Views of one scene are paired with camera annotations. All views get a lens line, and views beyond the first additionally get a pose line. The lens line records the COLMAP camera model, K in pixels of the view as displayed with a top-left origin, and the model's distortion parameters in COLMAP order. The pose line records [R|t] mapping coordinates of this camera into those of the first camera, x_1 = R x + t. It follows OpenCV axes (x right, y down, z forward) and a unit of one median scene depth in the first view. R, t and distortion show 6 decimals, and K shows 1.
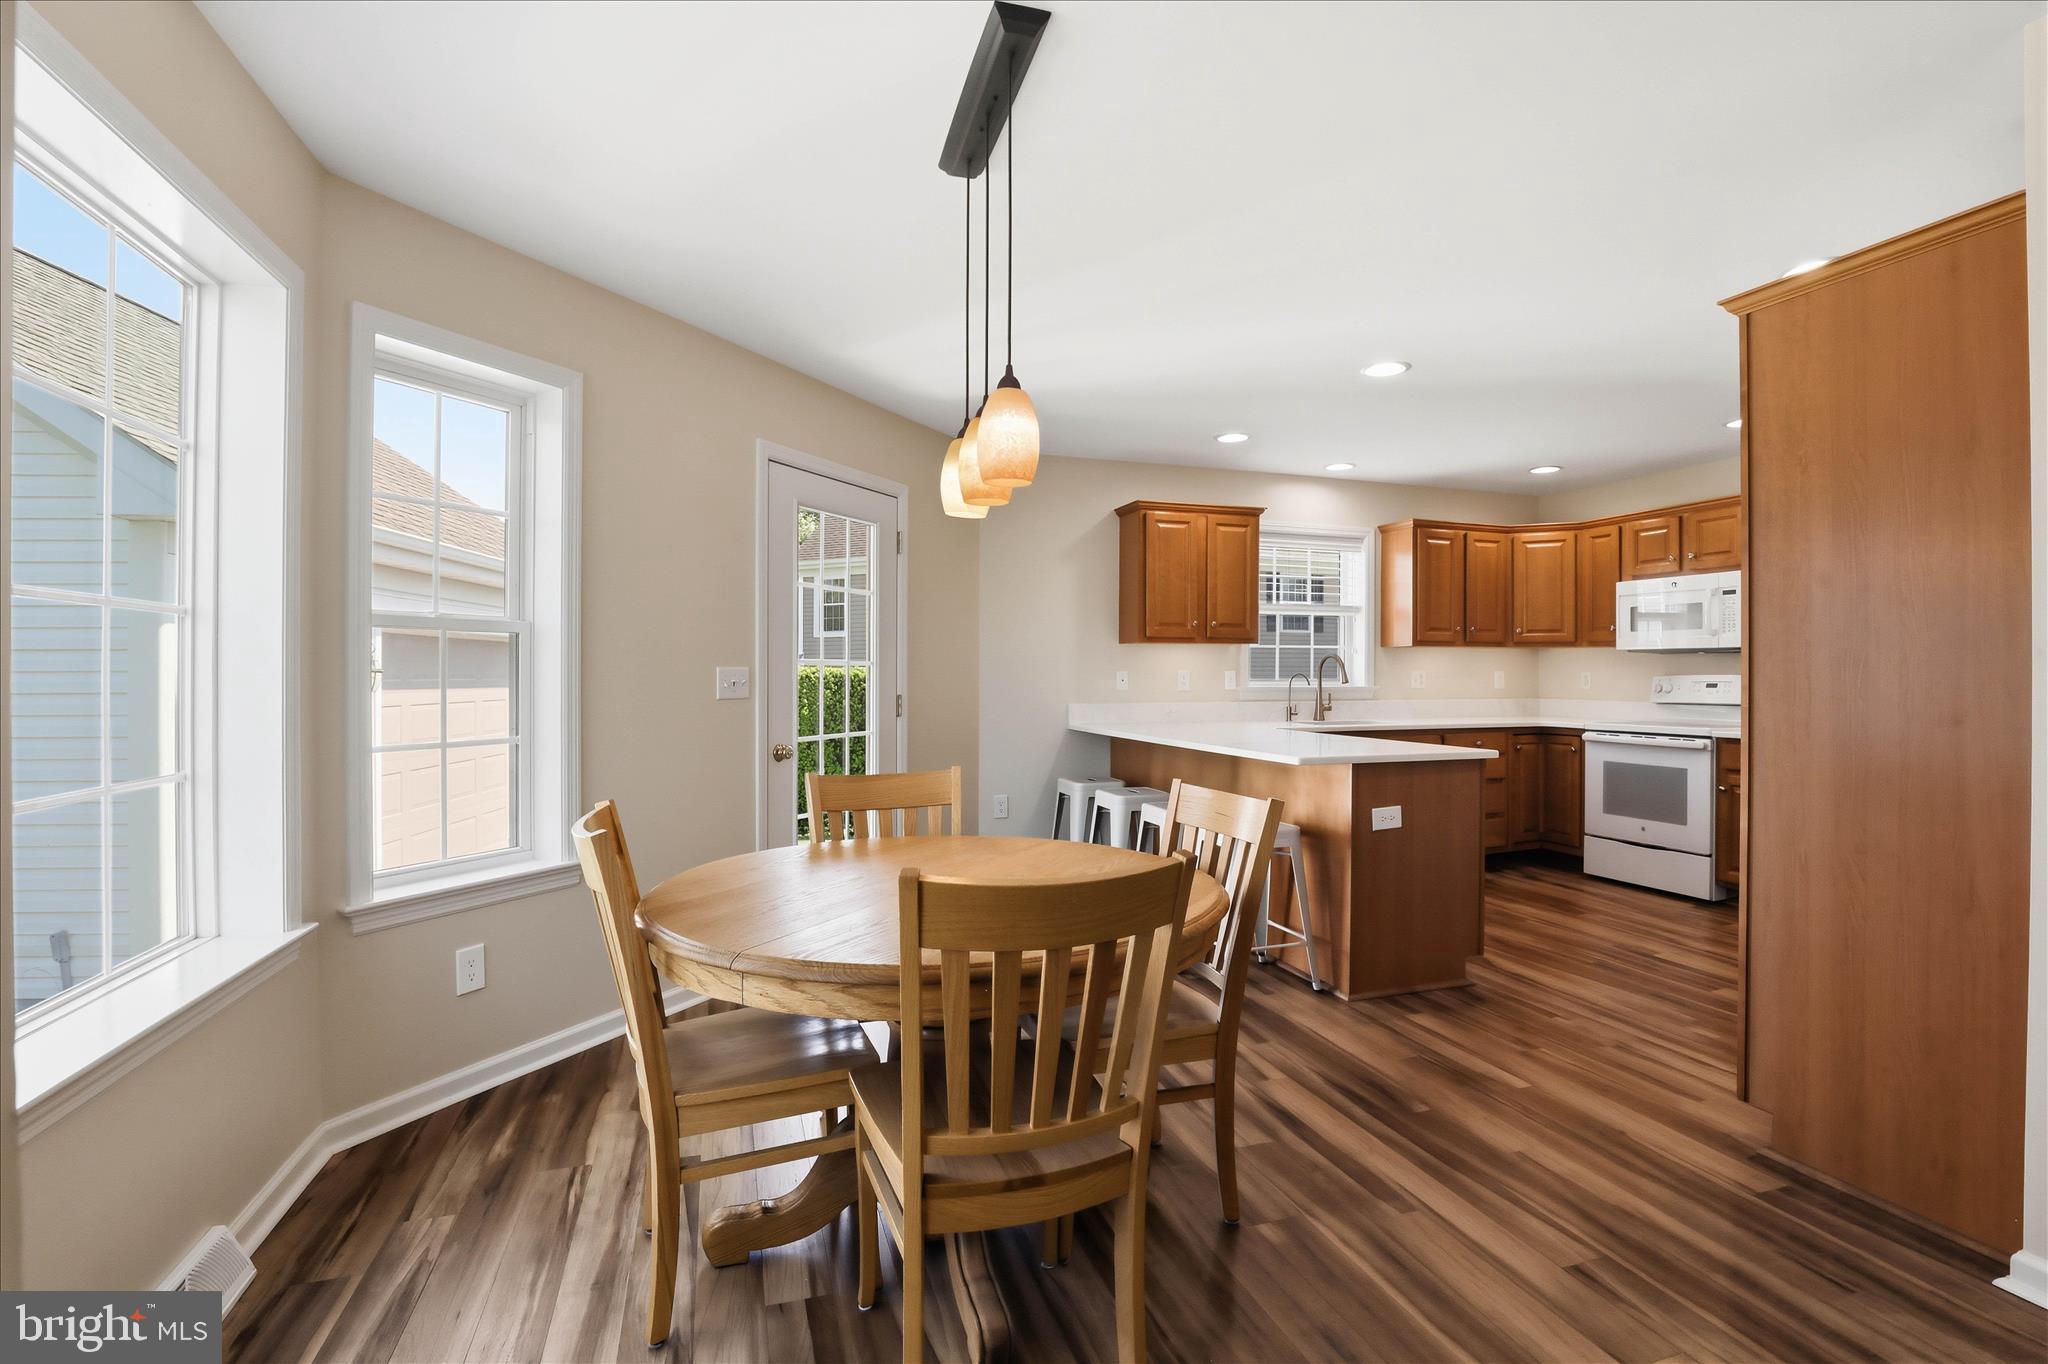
lens RADIAL K [[943.4, 0, 1039.5], [0, 943.4, 697.1], [0, 0, 1]] dist [-0.032443, 0.003182]
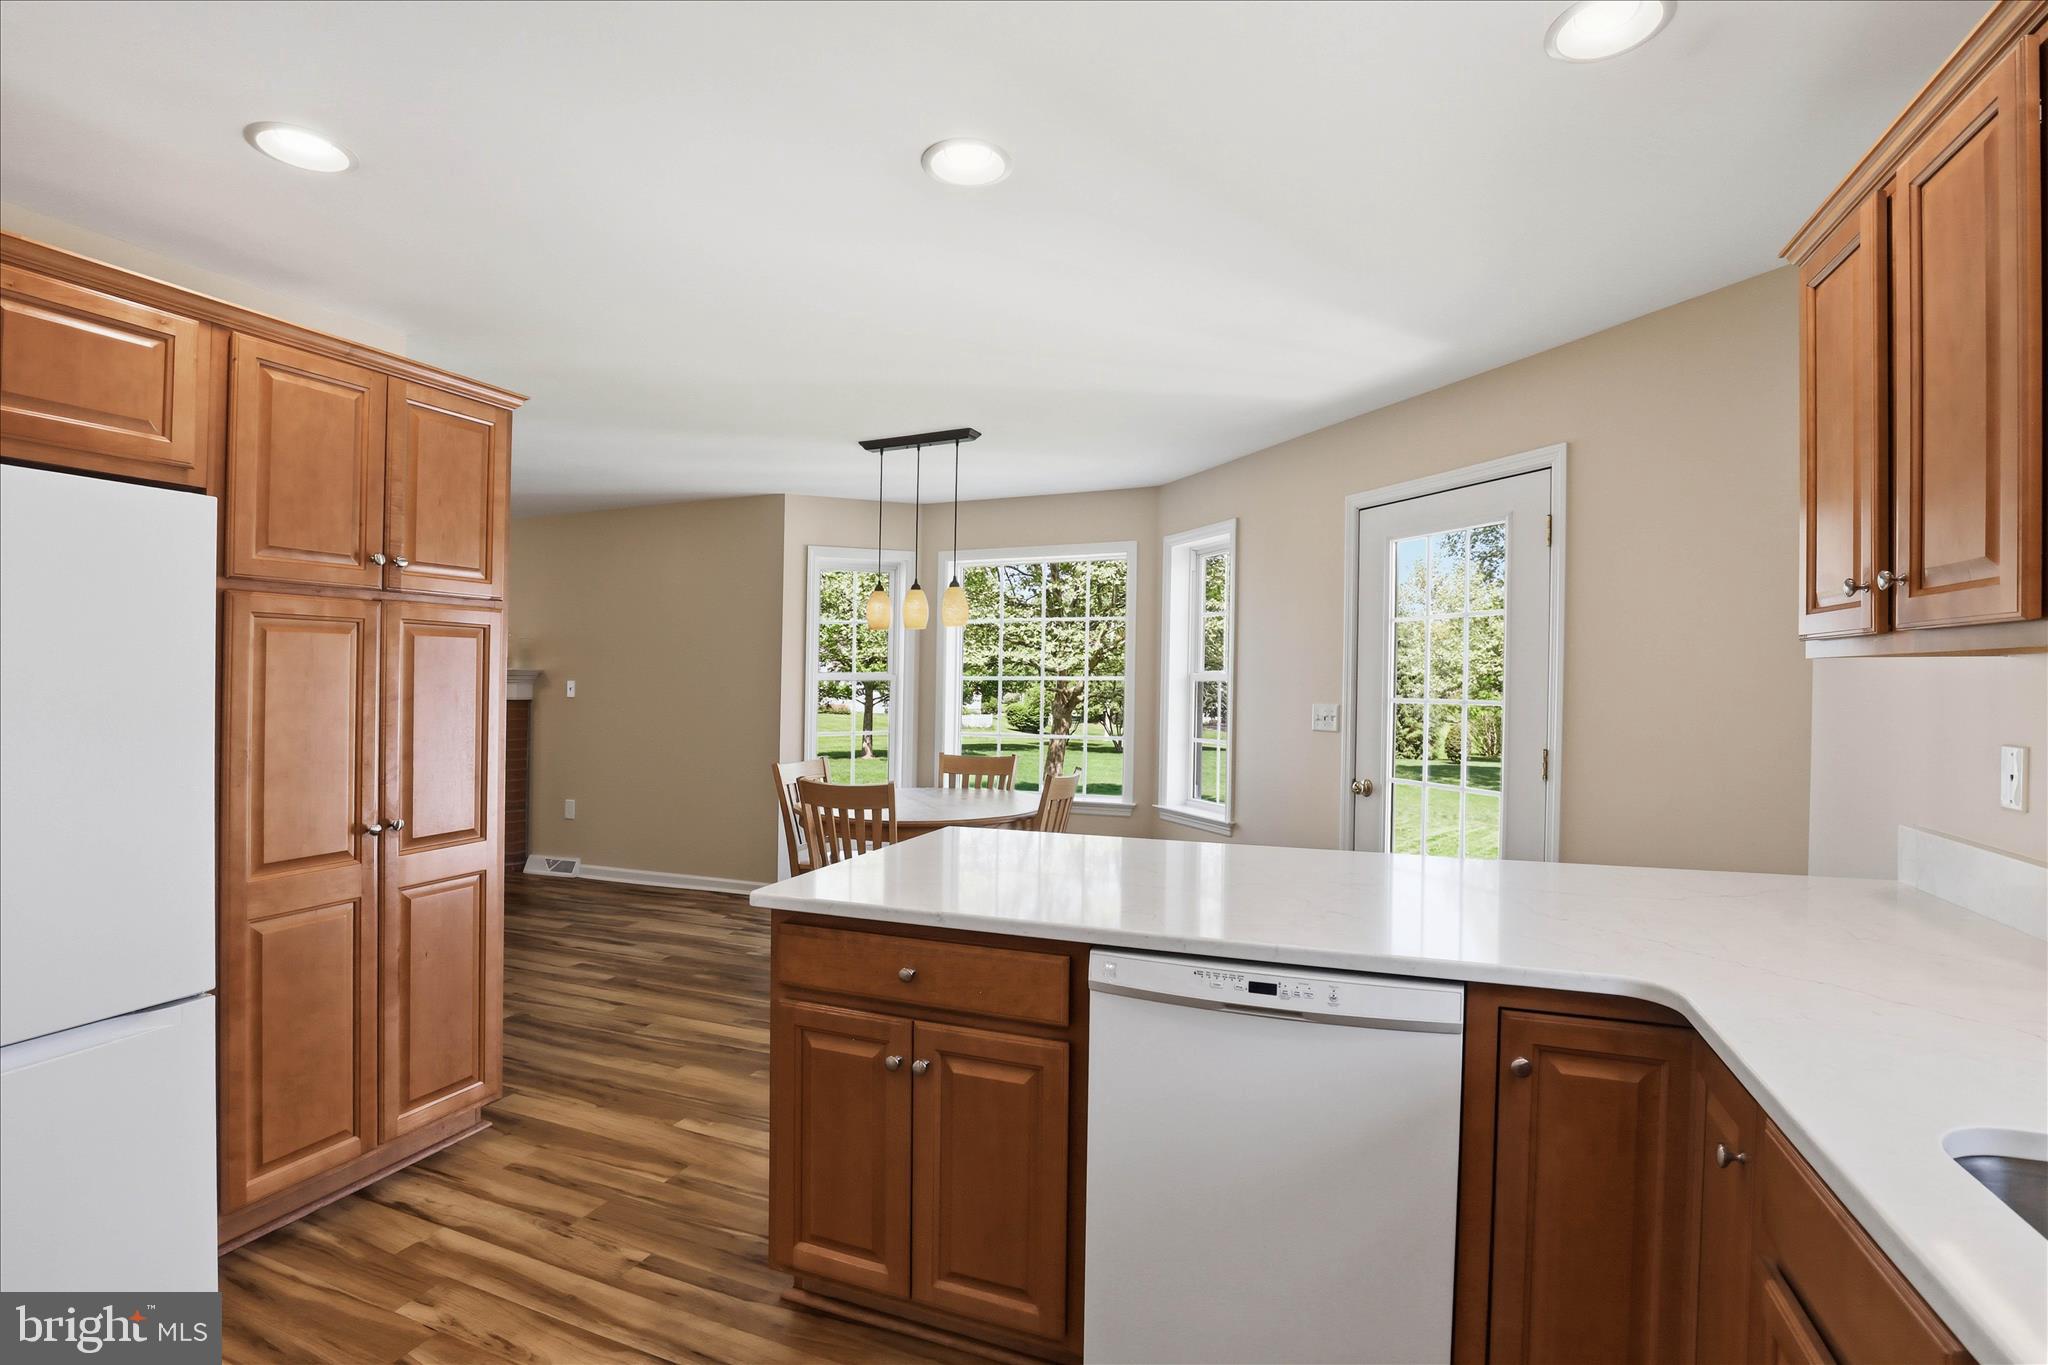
lens RADIAL K [[943.4, 0, 1030.6], [0, 943.4, 674.8], [0, 0, 1]] dist [-0.032443, 0.003182]
pose [[-0.643747, -0.004761, -0.765223, 0.535179], [-0.022304, 0.999673, 0.012544, -0.049428], [0.764913, 0.025142, -0.643643, 0.979603]]
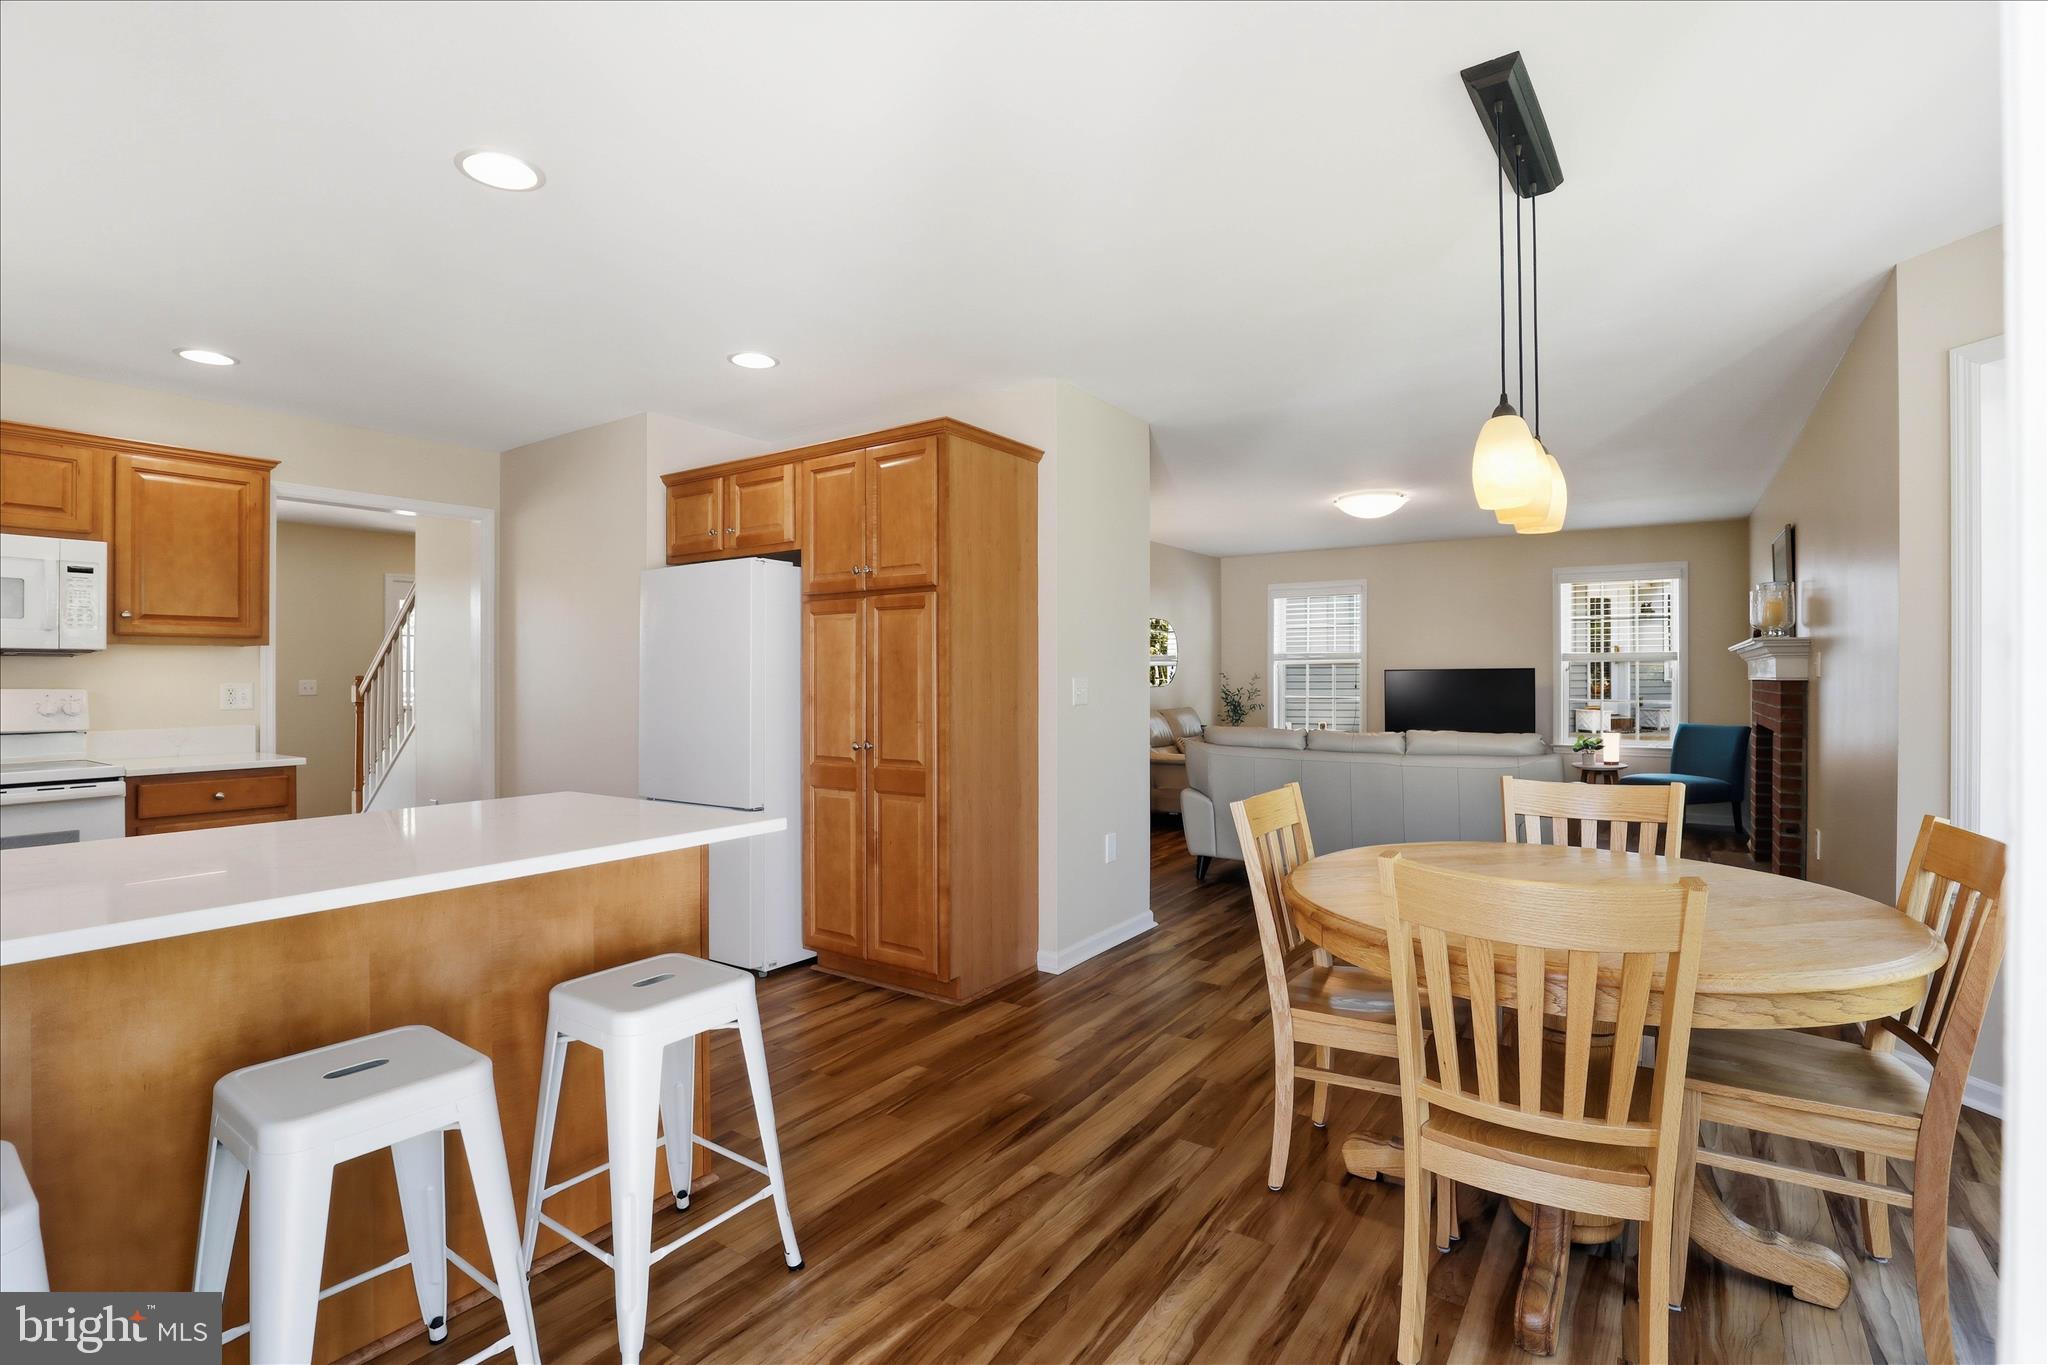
lens RADIAL K [[943.4, 0, 1017.5], [0, 943.4, 688.9], [0, 0, 1]] dist [-0.032443, 0.003182]
pose [[-0.598628, -0.001521, 0.801026, -0.206297], [0.024647, 0.999490, 0.020318, -0.018372], [-0.800648, 0.031906, -0.598285, 0.777262]]
